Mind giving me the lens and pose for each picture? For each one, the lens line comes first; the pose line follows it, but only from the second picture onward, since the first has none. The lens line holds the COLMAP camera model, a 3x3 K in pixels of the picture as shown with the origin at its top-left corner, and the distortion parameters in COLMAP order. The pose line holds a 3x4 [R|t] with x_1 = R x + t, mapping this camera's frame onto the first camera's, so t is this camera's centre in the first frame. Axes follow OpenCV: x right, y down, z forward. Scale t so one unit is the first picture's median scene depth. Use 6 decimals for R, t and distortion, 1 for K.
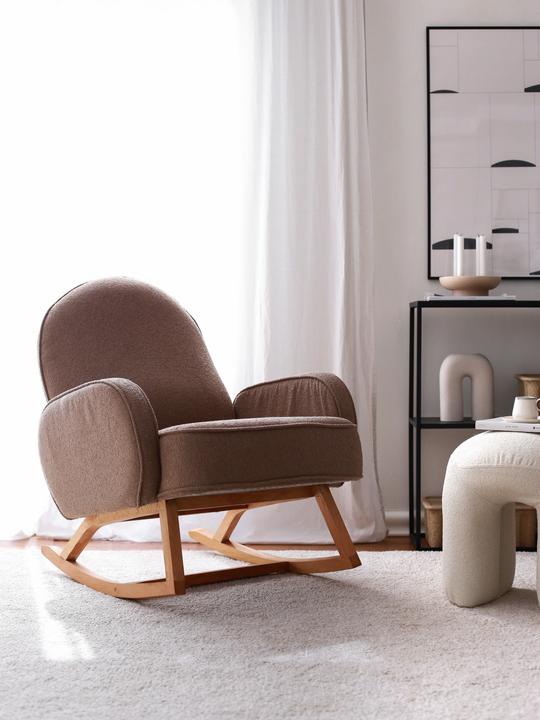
lens RADIAL K [[1202.6, 0, 270.0], [0, 1202.6, 360.0], [0, 0, 1]] dist [-0.123701, -0.002550]
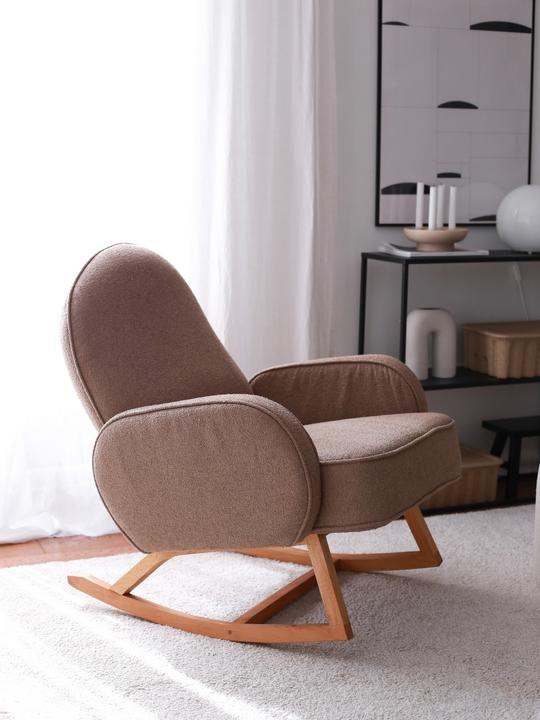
lens RADIAL K [[1202.6, 0, 270.0], [0, 1202.6, 360.0], [0, 0, 1]] dist [-0.123701, -0.002550]
pose [[0.903151, -0.058027, 0.425383, -0.449007], [-0.001822, 0.990297, 0.138956, -0.120646], [-0.429319, -0.126274, 0.894282, 0.233013]]
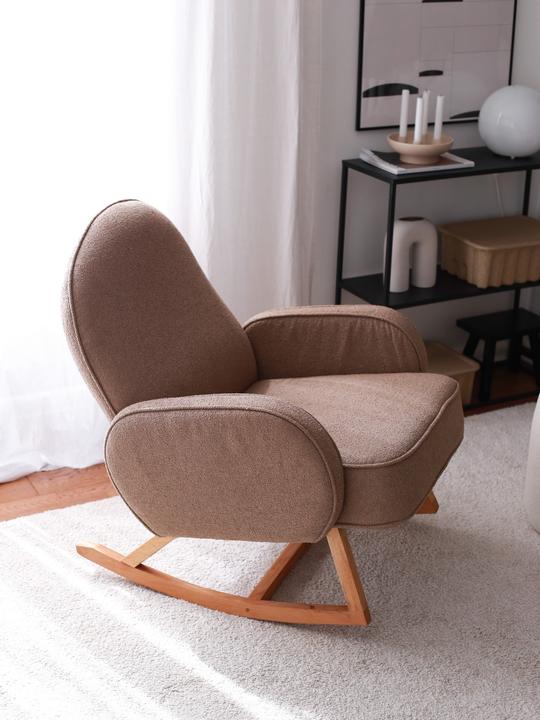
lens RADIAL K [[1202.6, 0, 270.0], [0, 1202.6, 360.0], [0, 0, 1]] dist [-0.123701, -0.002550]
pose [[0.861133, -0.174767, 0.477395, -0.495050], [-0.009293, 0.933484, 0.358498, -0.293479], [-0.508294, -0.313151, 0.802230, 0.328322]]
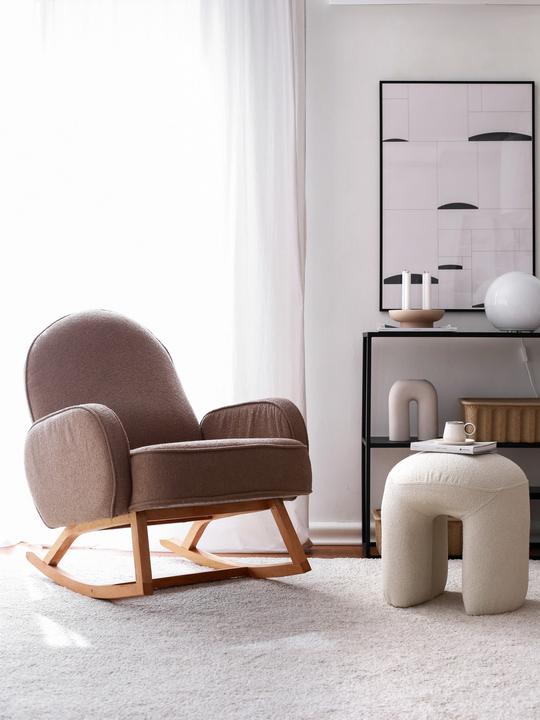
lens RADIAL K [[1202.6, 0, 270.0], [0, 1202.6, 360.0], [0, 0, 1]] dist [-0.123701, -0.002550]
pose [[0.999931, 0.004255, 0.010953, 0.024791], [-0.004167, 0.999959, -0.008090, -0.016978], [-0.010987, 0.008044, 0.999907, -0.127054]]
